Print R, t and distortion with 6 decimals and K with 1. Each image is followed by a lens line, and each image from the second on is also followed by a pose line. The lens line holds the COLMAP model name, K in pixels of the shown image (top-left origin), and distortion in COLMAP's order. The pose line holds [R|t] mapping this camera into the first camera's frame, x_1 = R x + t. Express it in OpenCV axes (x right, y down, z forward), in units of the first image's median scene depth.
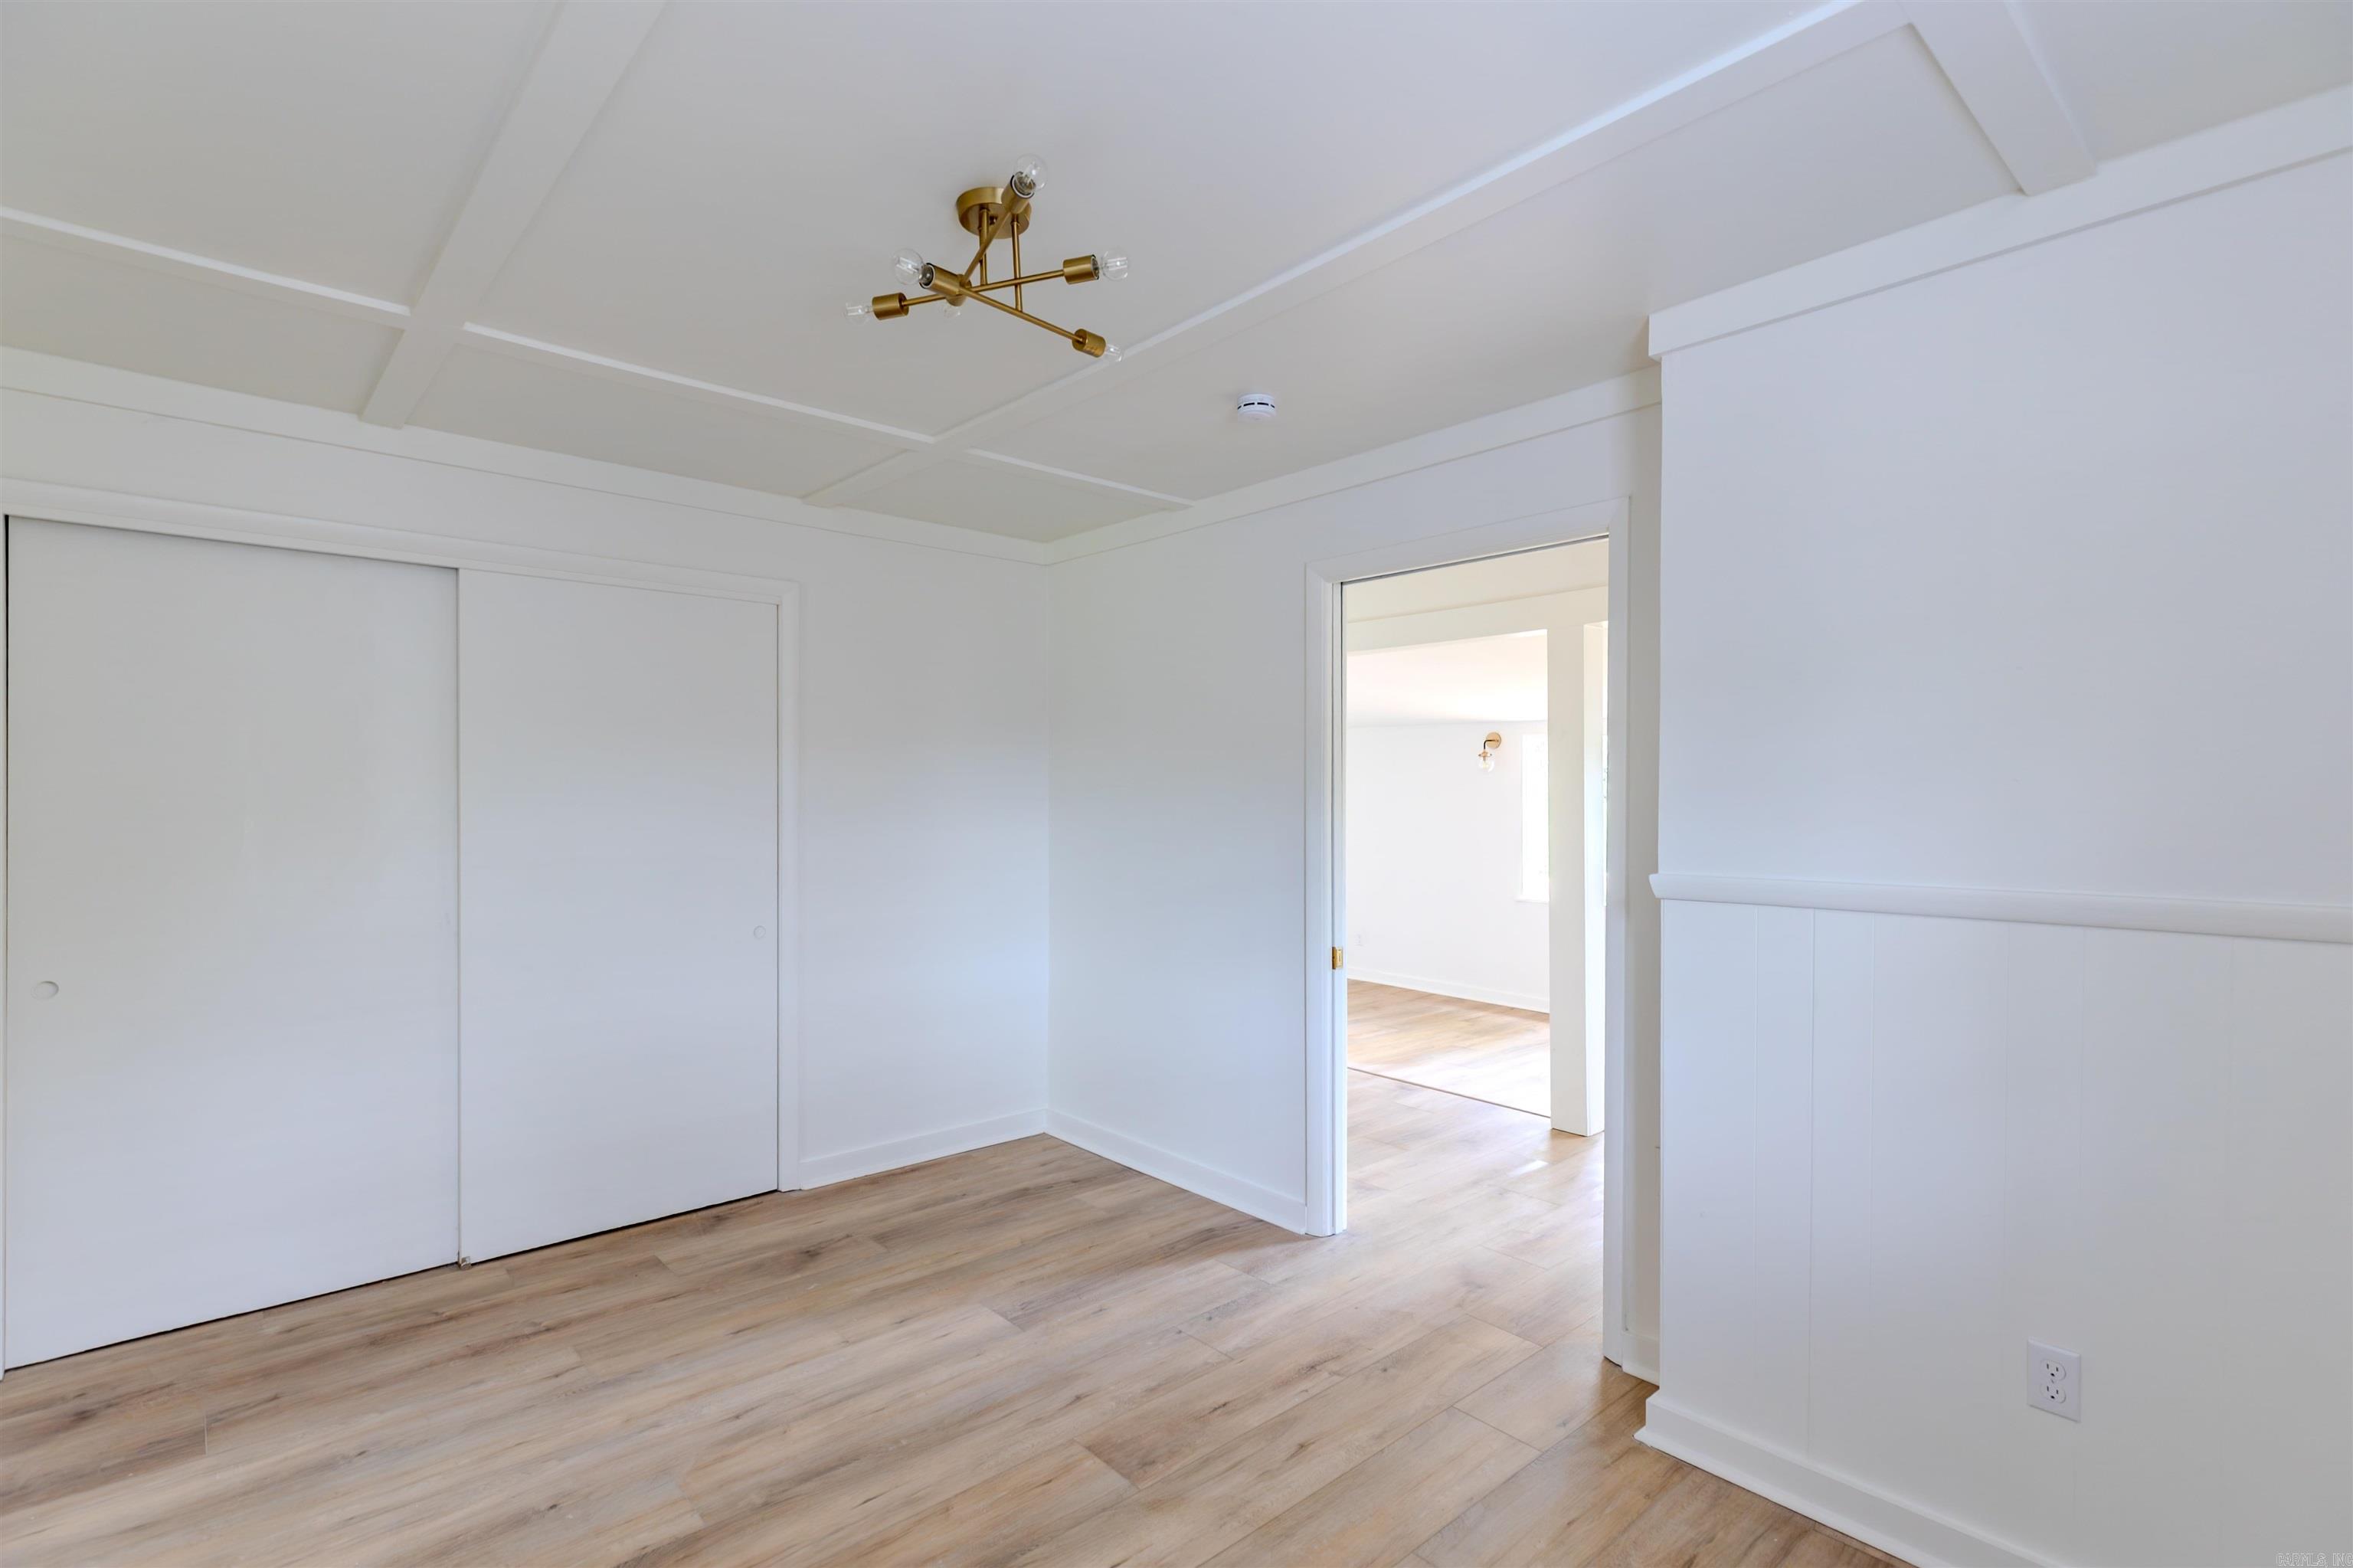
lens RADIAL K [[1105.3, 0, 1170.1], [0, 1105.3, 784.5], [0, 0, 1]] dist [0.000407, 0.000263]
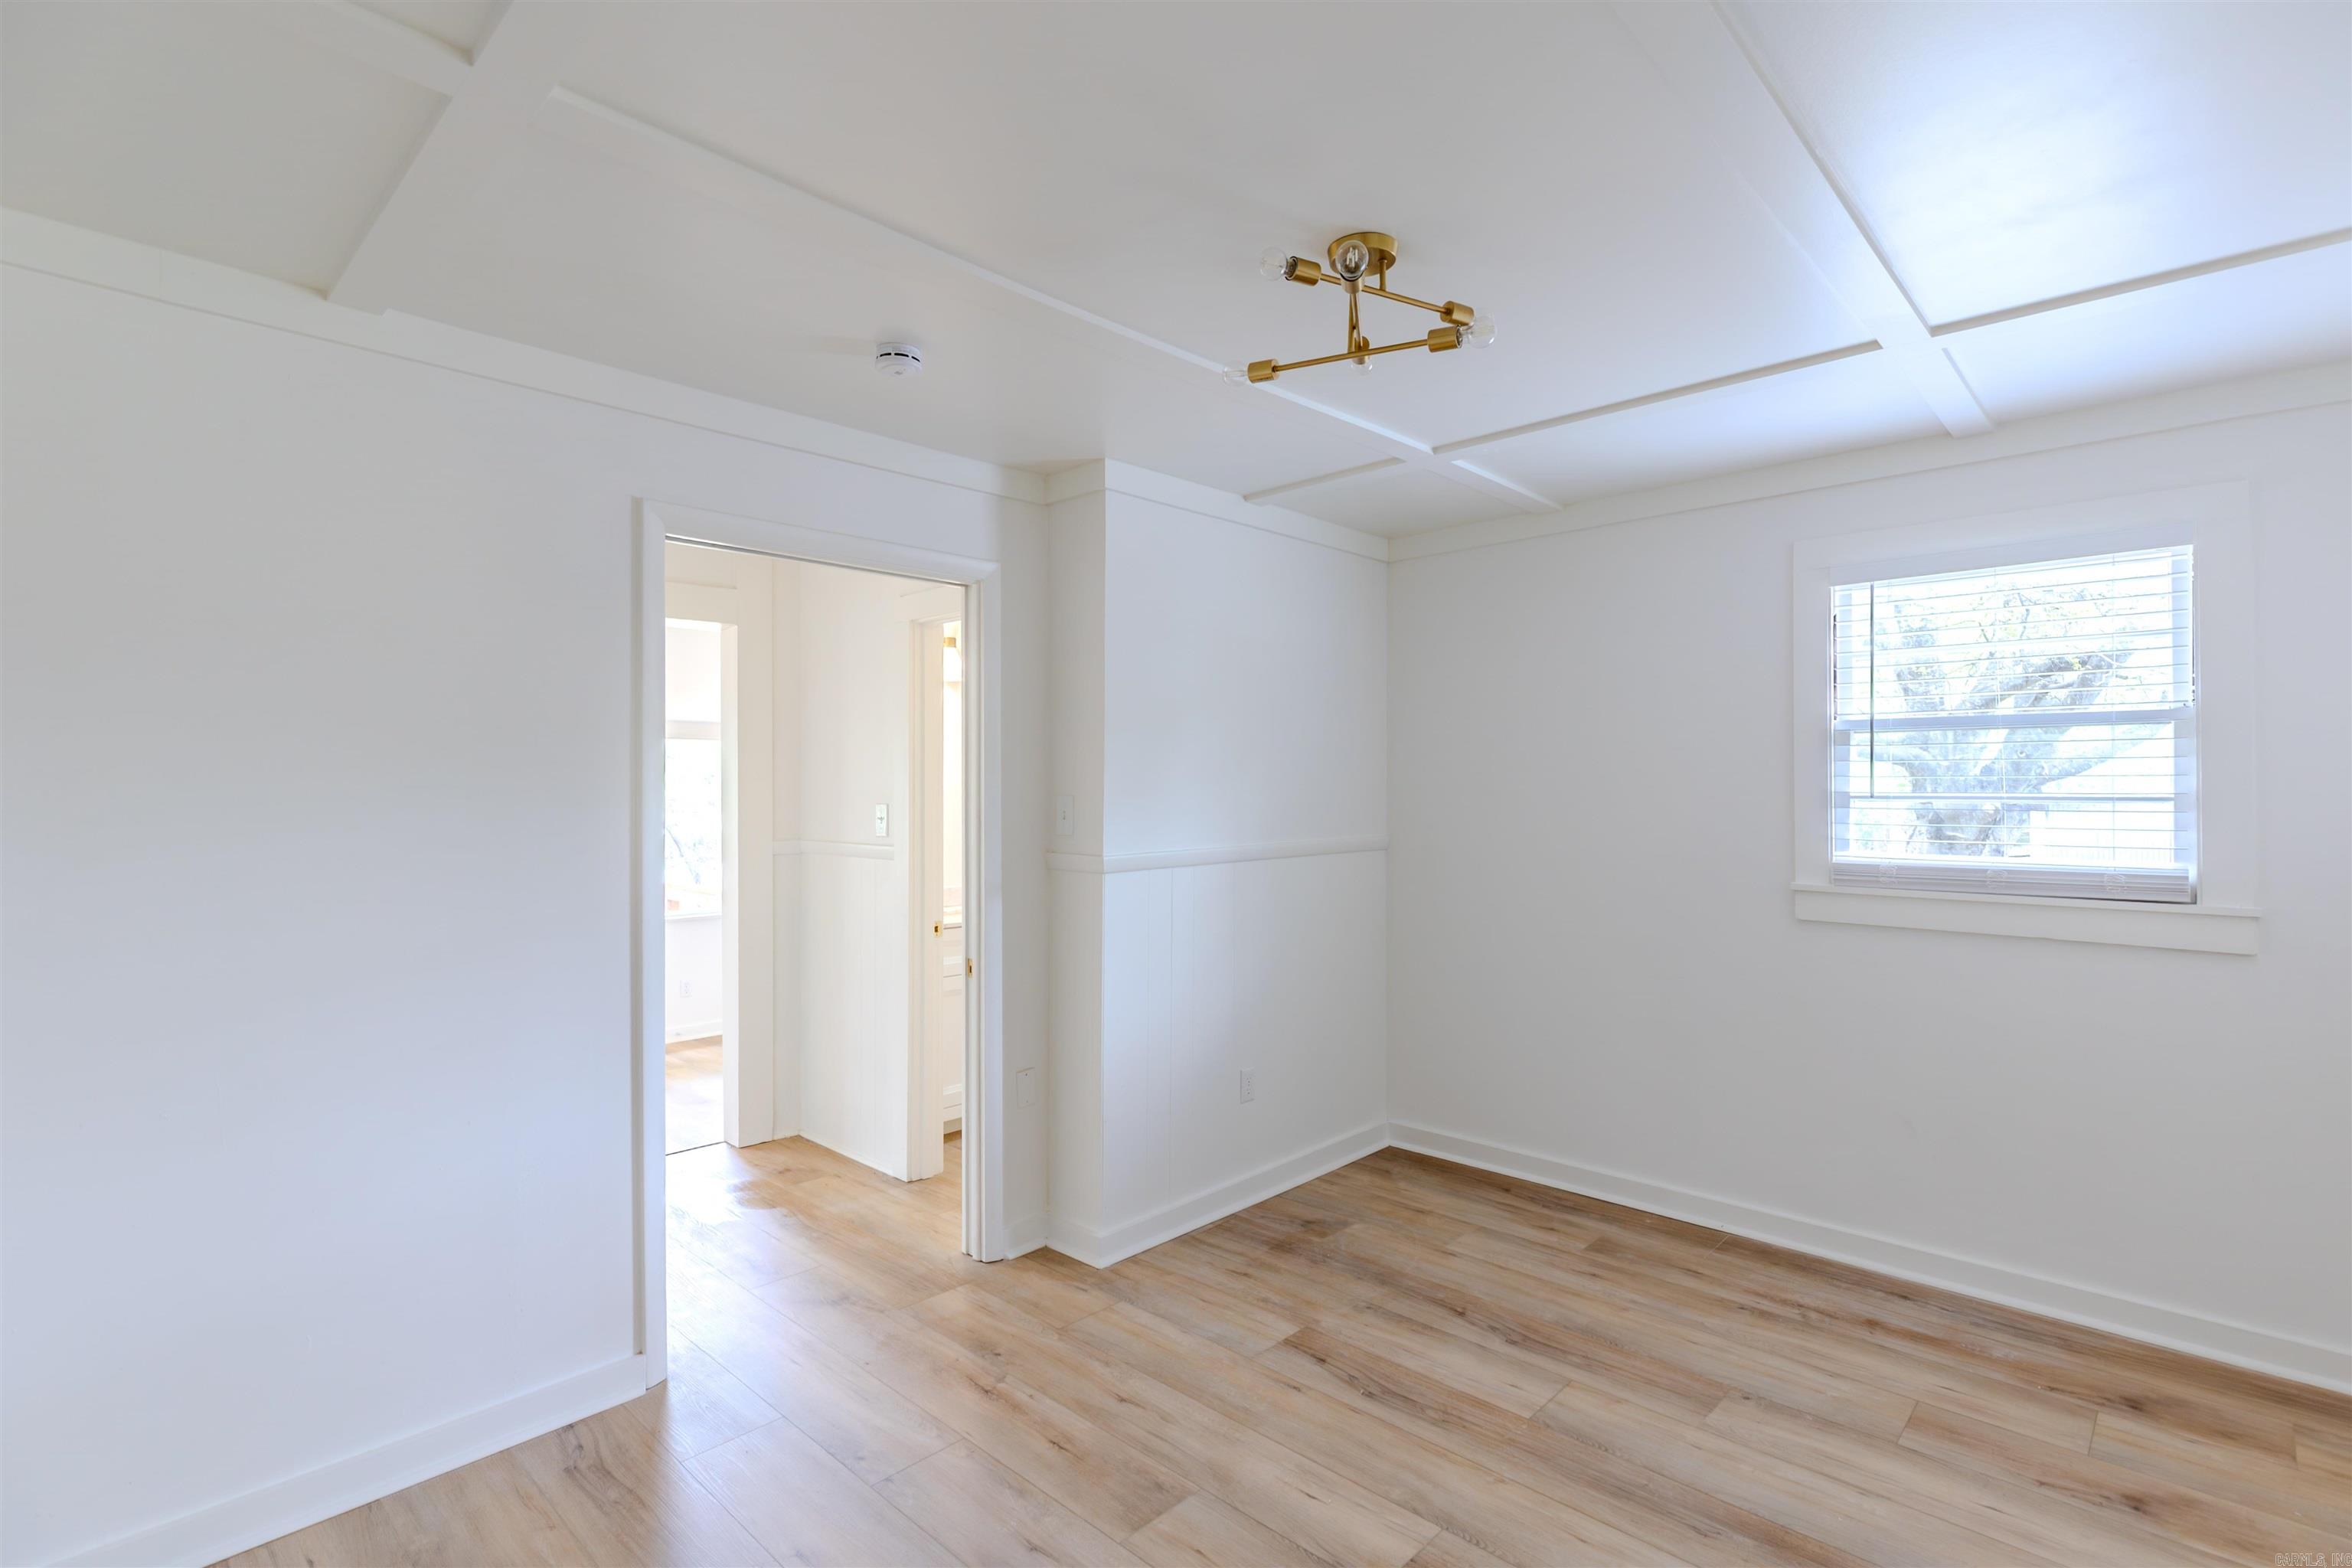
lens RADIAL K [[1104.8, 0, 1169.6], [0, 1104.8, 784.5], [0, 0, 1]] dist [0.000407, 0.000263]
pose [[-0.083567, 0.010252, 0.996449, -0.910011], [0.002927, 0.999945, -0.010043, 0.001994], [-0.996498, 0.002078, -0.083593, 0.971650]]
